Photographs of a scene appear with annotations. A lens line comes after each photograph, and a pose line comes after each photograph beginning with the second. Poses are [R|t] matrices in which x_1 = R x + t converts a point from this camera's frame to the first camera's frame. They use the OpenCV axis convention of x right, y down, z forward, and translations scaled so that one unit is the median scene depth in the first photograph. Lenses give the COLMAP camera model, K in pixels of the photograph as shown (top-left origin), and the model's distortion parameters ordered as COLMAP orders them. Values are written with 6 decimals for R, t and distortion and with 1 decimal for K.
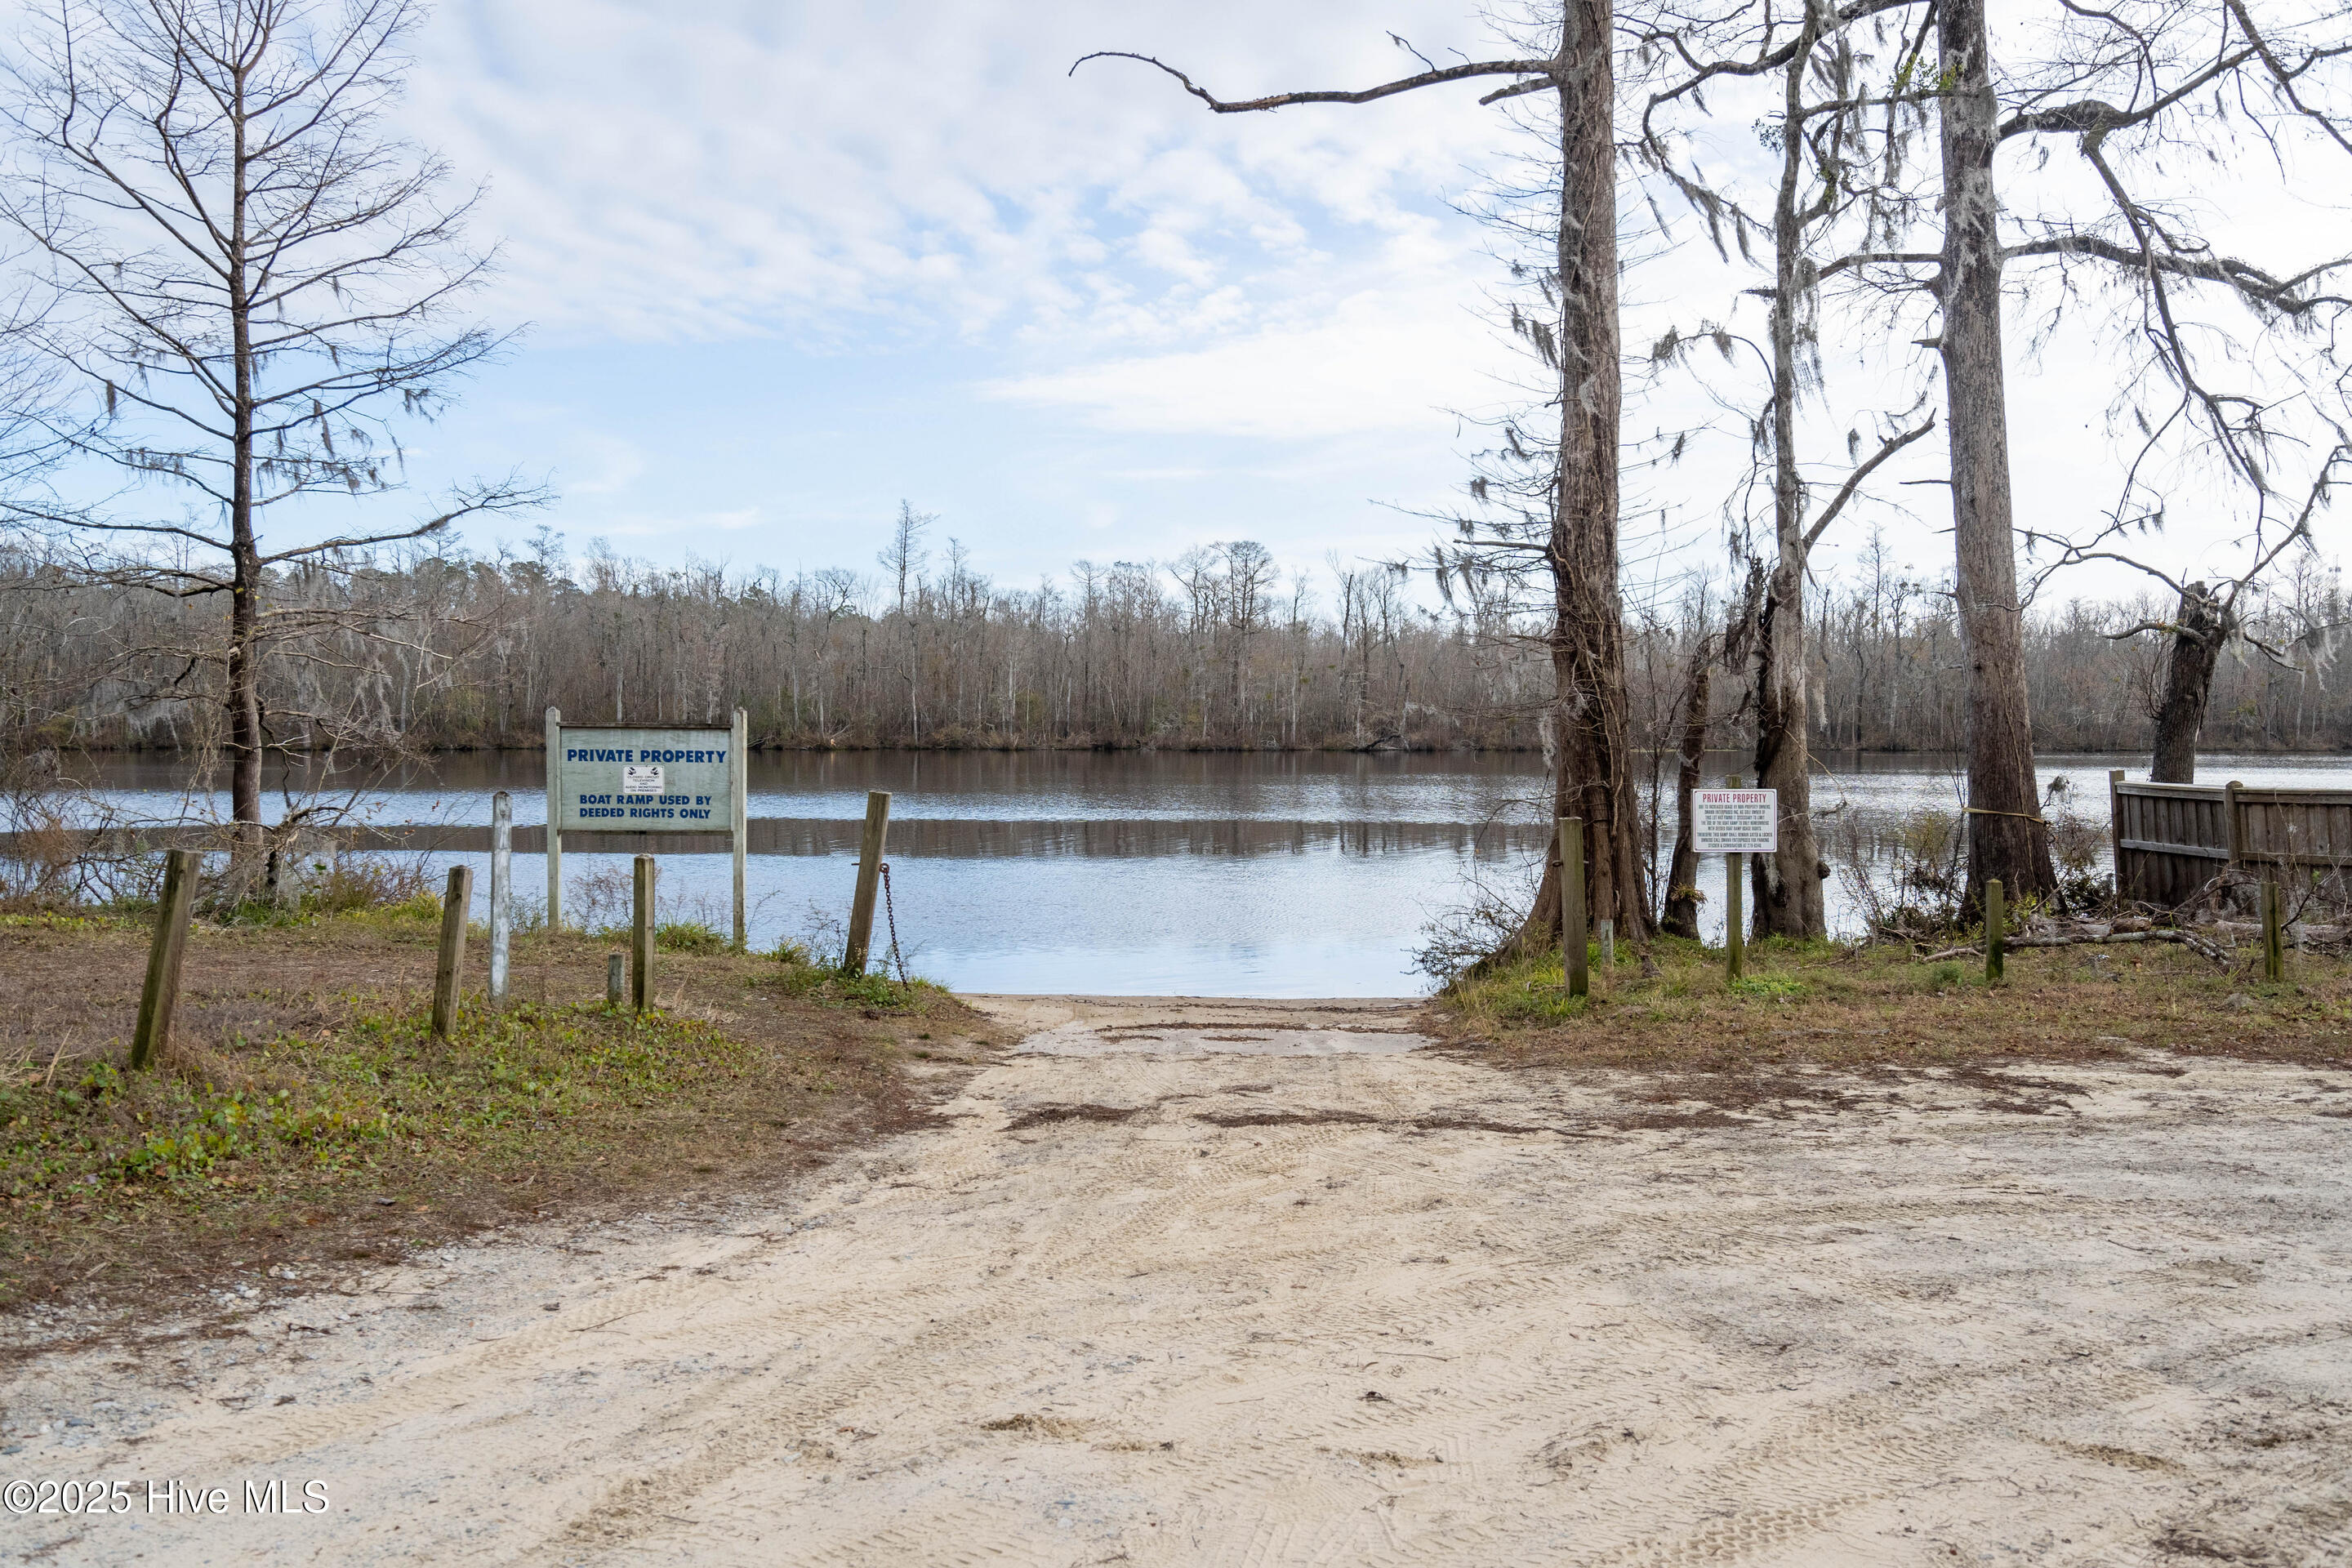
lens RADIAL K [[1872.0, 0, 1176.0], [0, 1872.0, 784.0], [0, 0, 1]] dist [-0.000214, -0.000056]
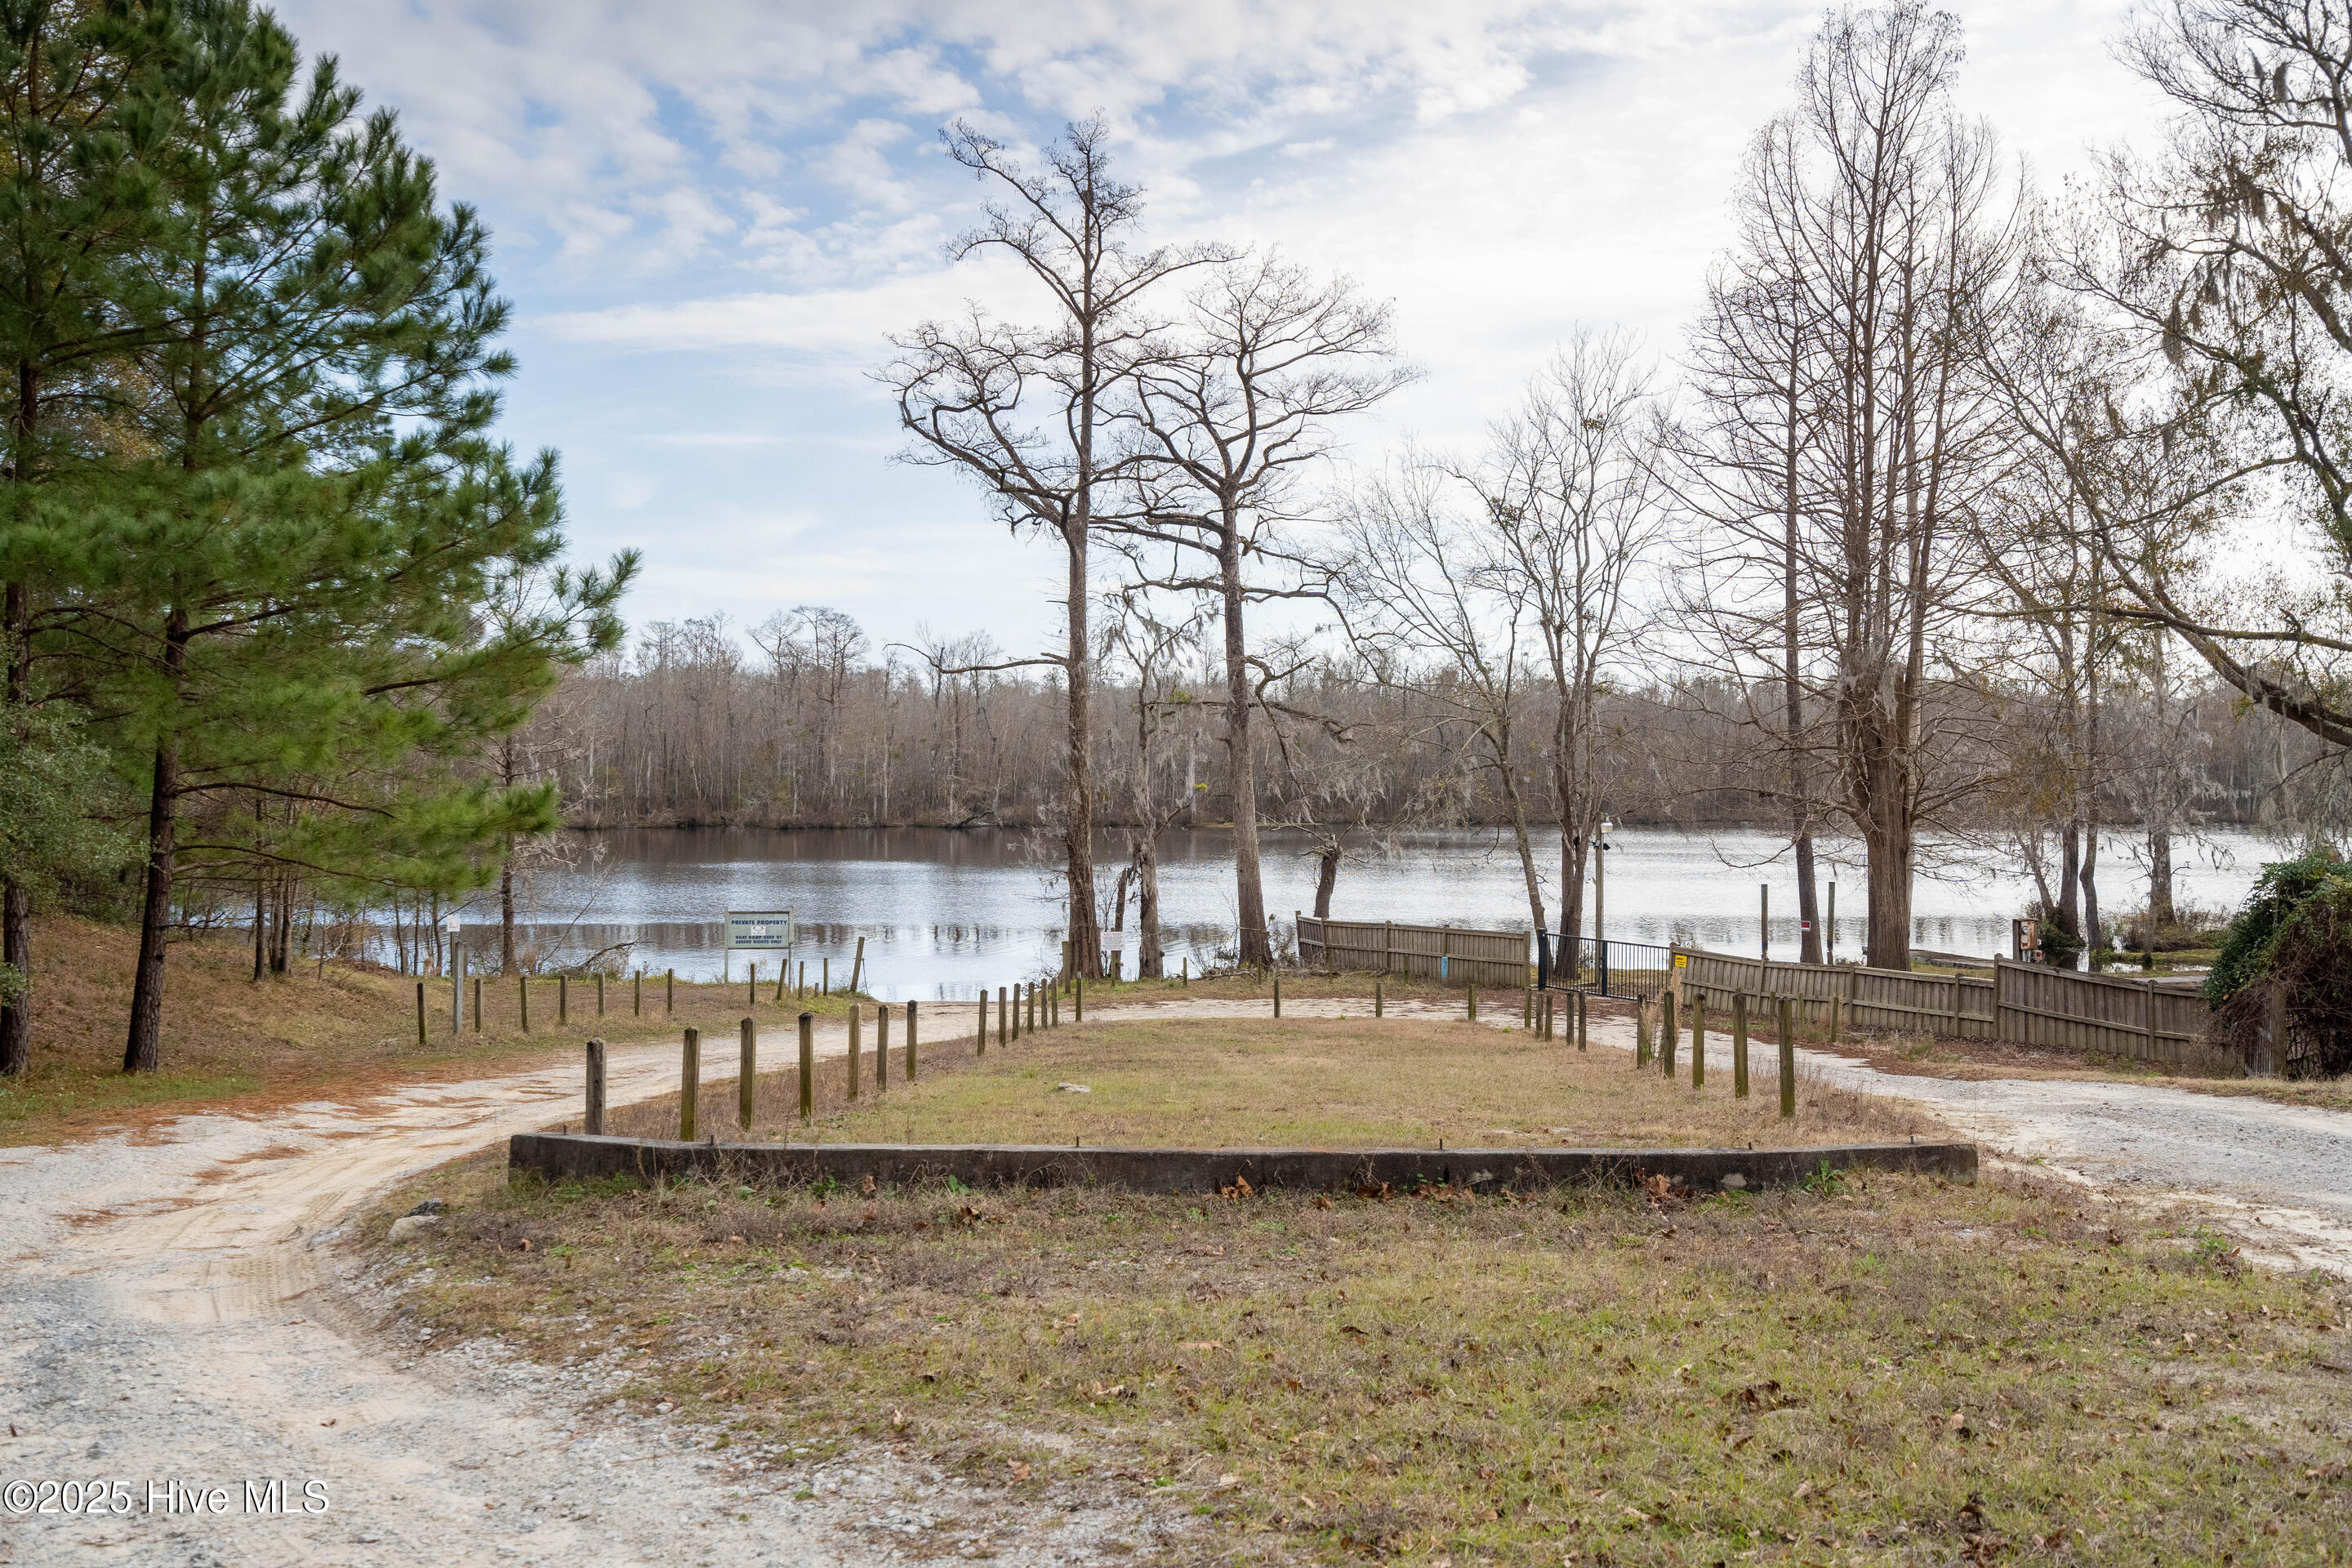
lens RADIAL K [[2358.3, 0, 1176.0], [0, 2358.3, 784.0], [0, 0, 1]] dist [0.000144, -0.000027]
pose [[0.980186, -0.003035, 0.198058, -0.032960], [0.007390, 0.999747, -0.021254, -0.013041], [-0.197944, 0.022296, 0.979960, -0.243768]]
